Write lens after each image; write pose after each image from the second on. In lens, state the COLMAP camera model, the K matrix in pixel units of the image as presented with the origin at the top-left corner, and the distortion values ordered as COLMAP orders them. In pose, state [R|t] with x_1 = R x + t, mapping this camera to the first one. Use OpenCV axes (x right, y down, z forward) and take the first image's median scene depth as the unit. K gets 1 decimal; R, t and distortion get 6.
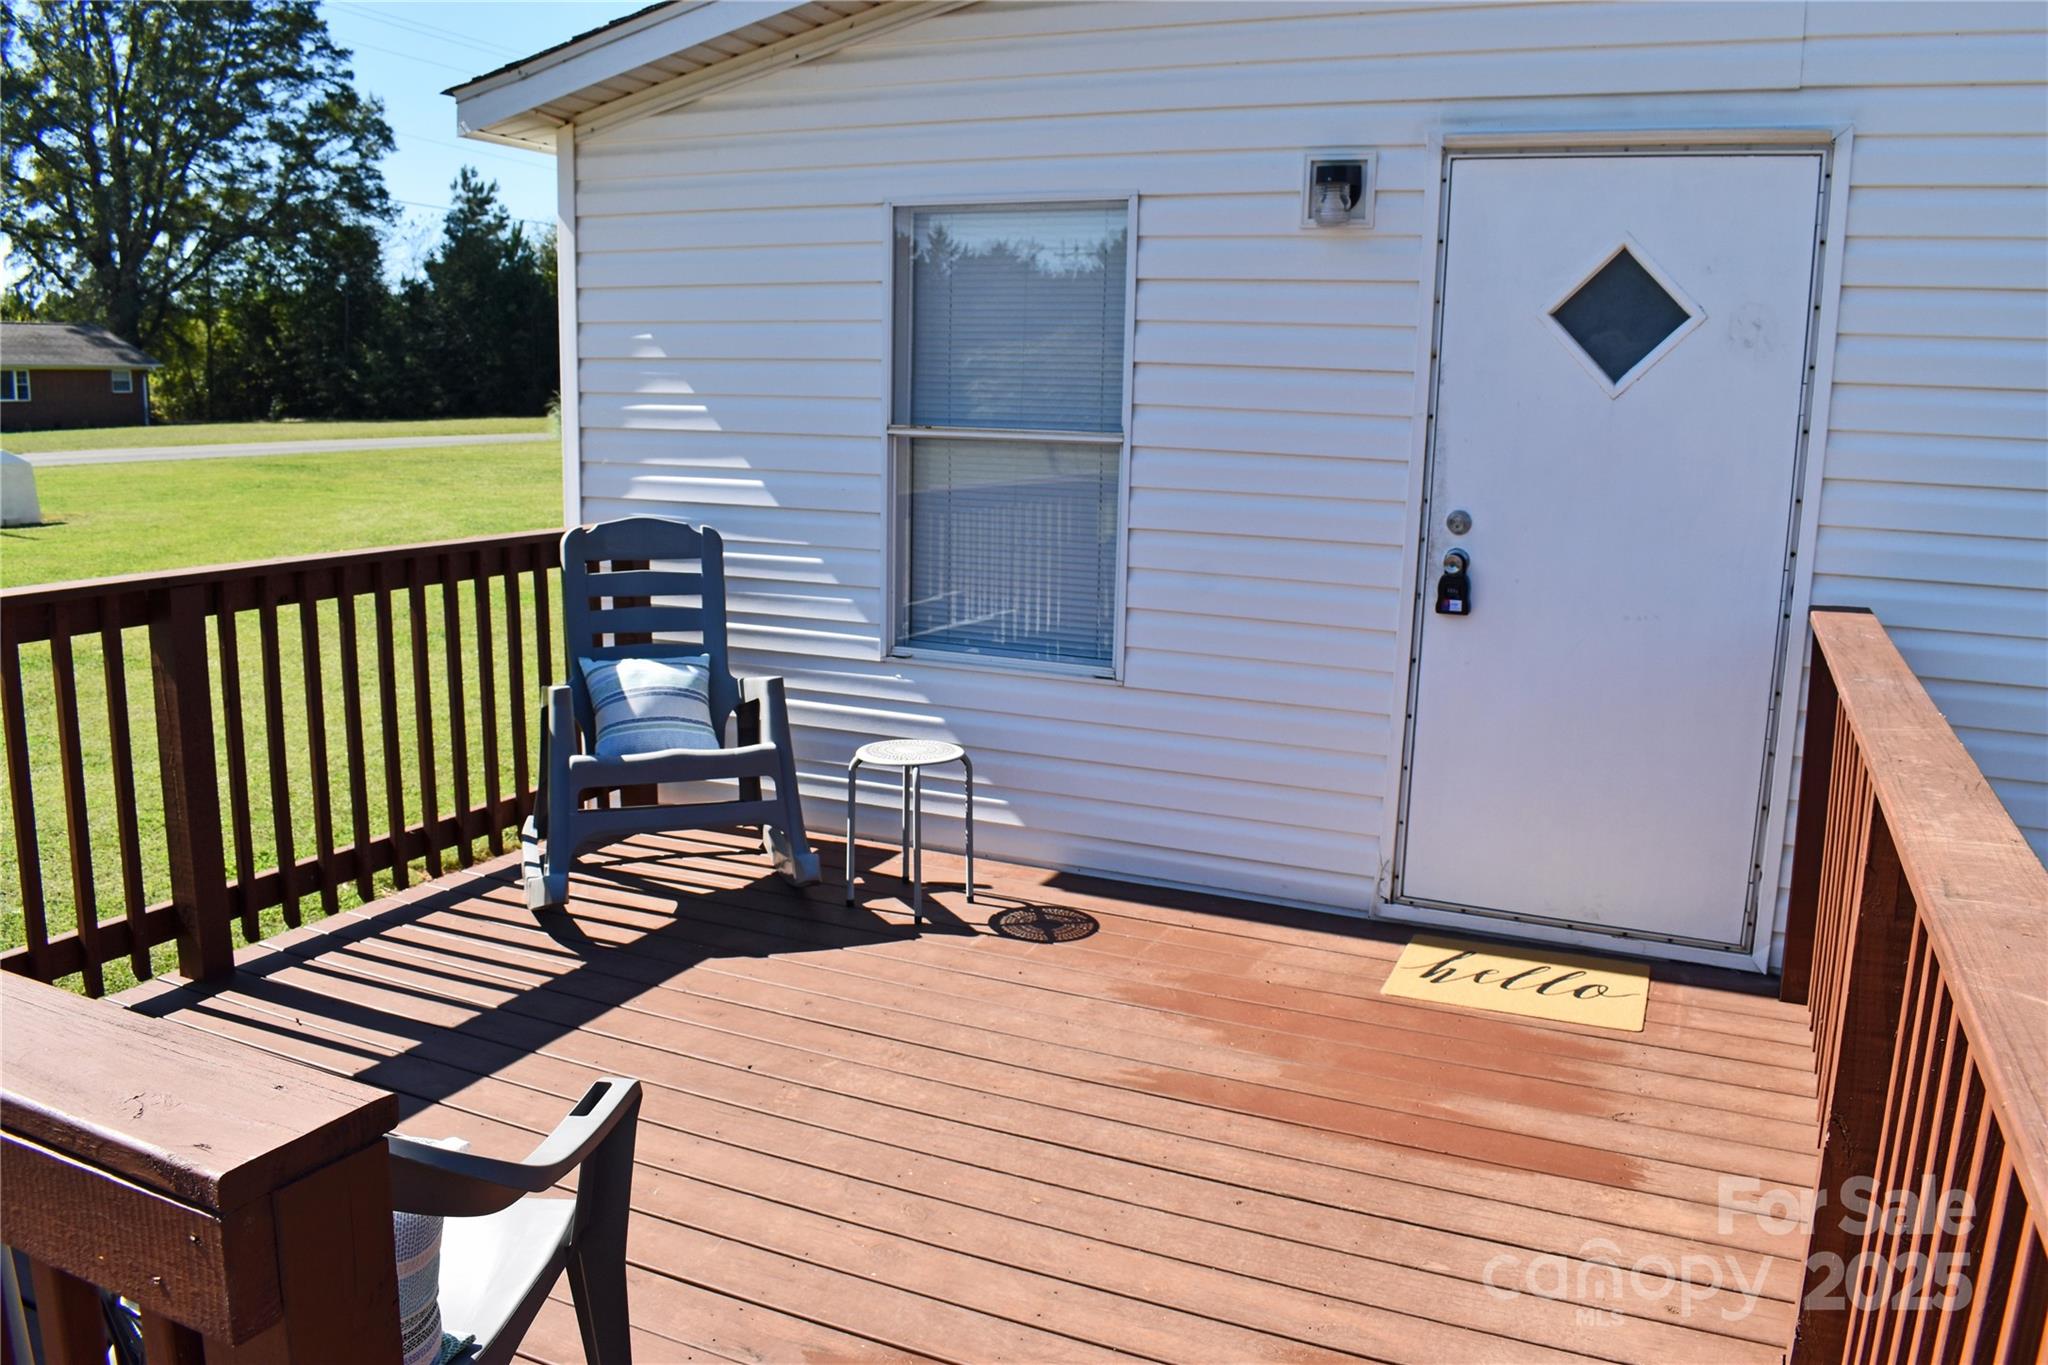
lens RADIAL K [[1643.7, 0, 1024.0], [0, 1643.7, 682.5], [0, 0, 1]] dist [-0.082166, 0.011735]
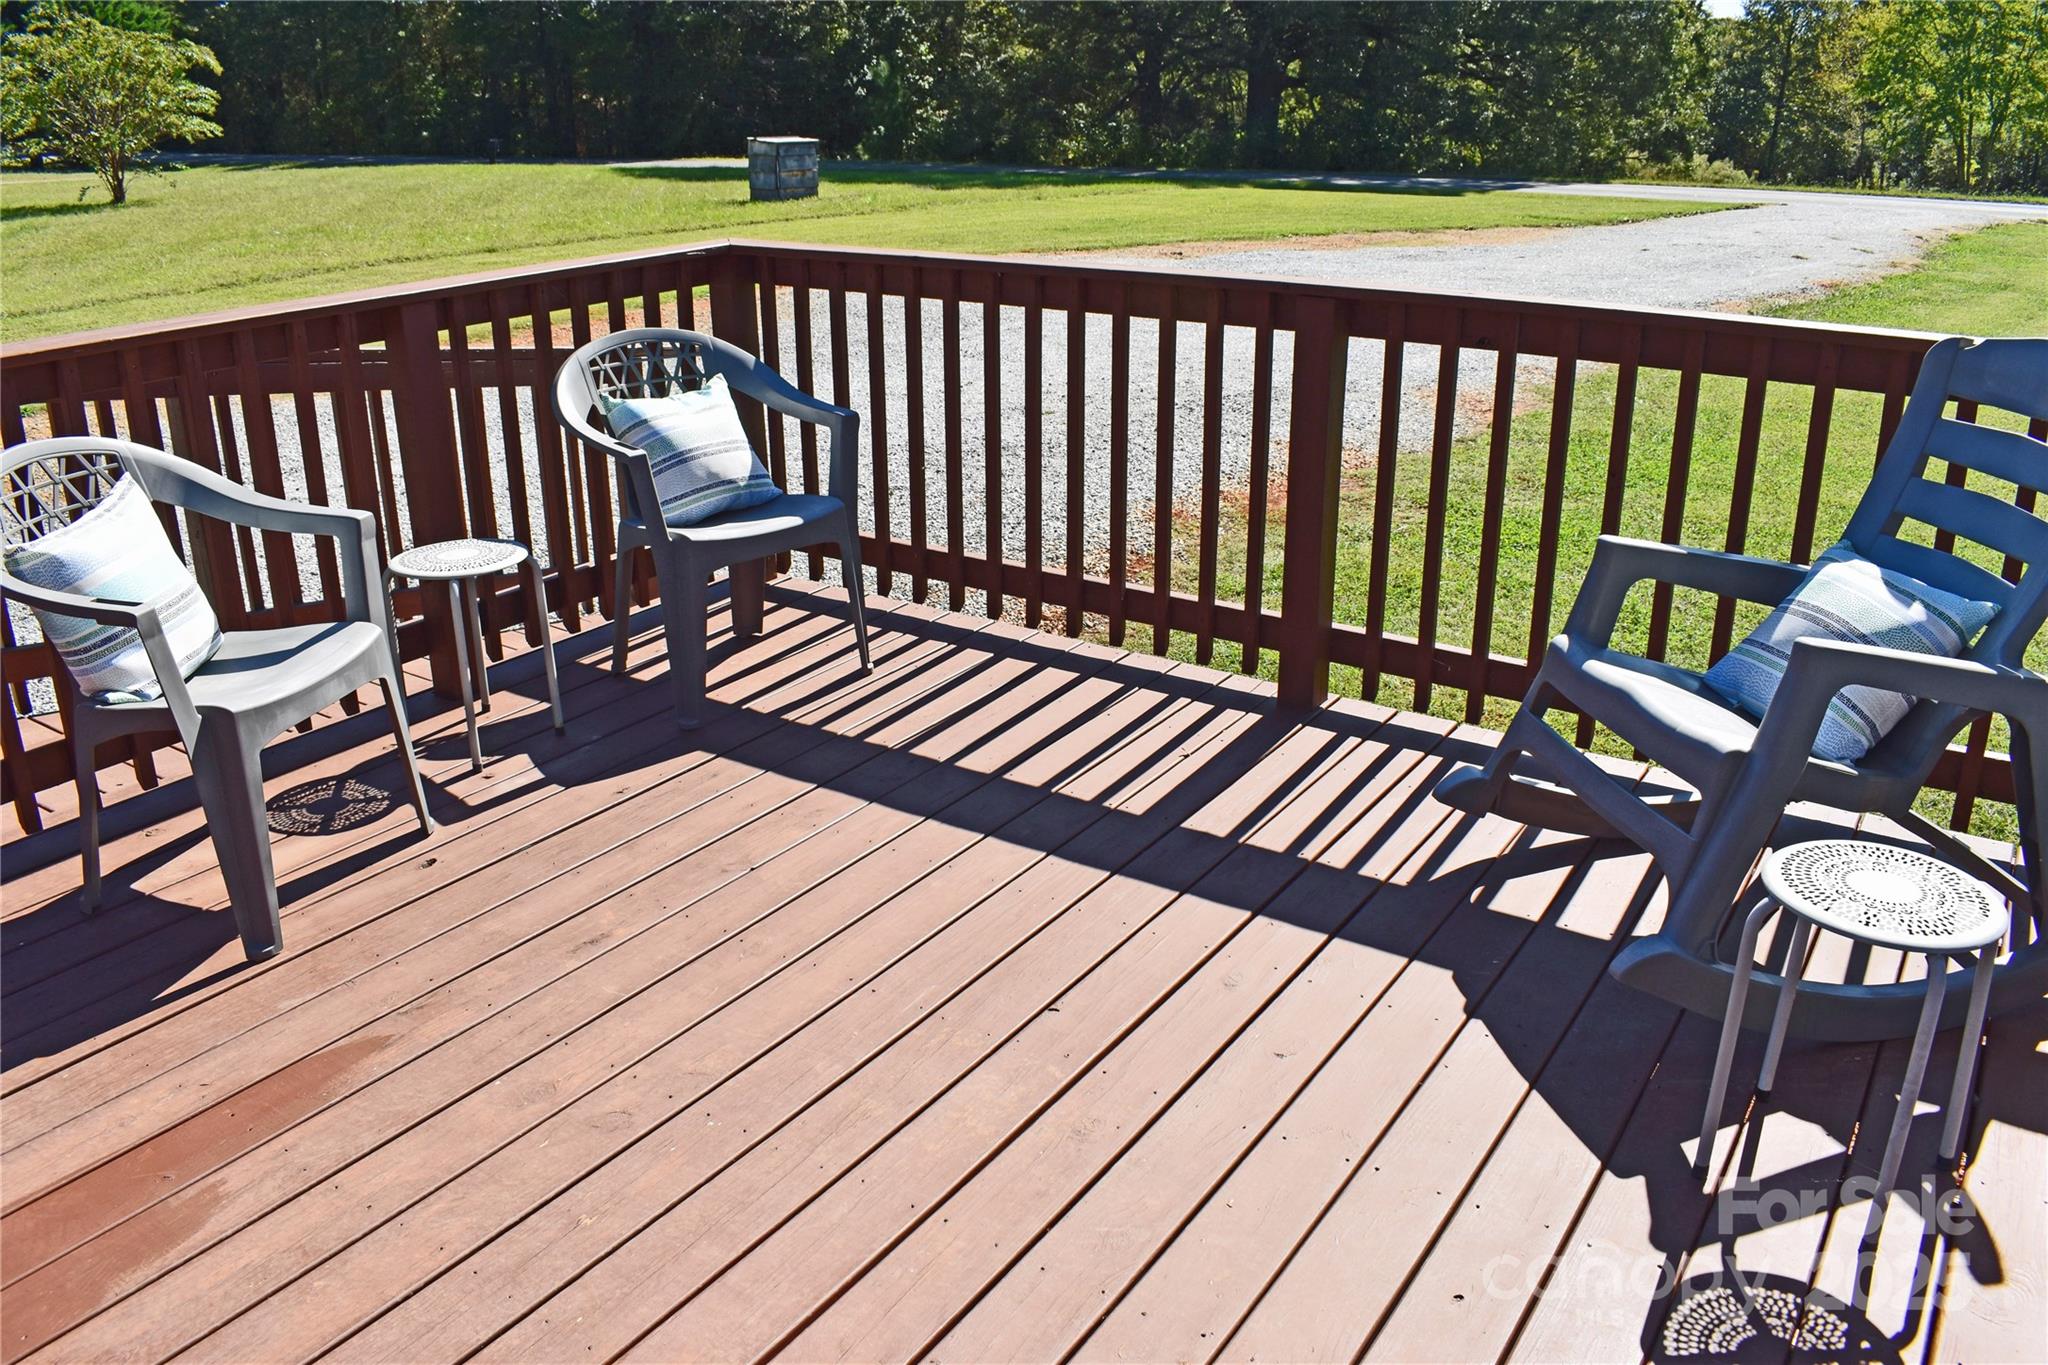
lens RADIAL K [[1643.7, 0, 1024.0], [0, 1643.7, 682.5], [0, 0, 1]] dist [-0.082166, 0.011735]
pose [[-0.173356, 0.331734, -0.927308, 0.449443], [-0.169411, 0.917485, 0.359891, -0.162001], [0.970179, 0.219486, -0.102851, 0.948974]]
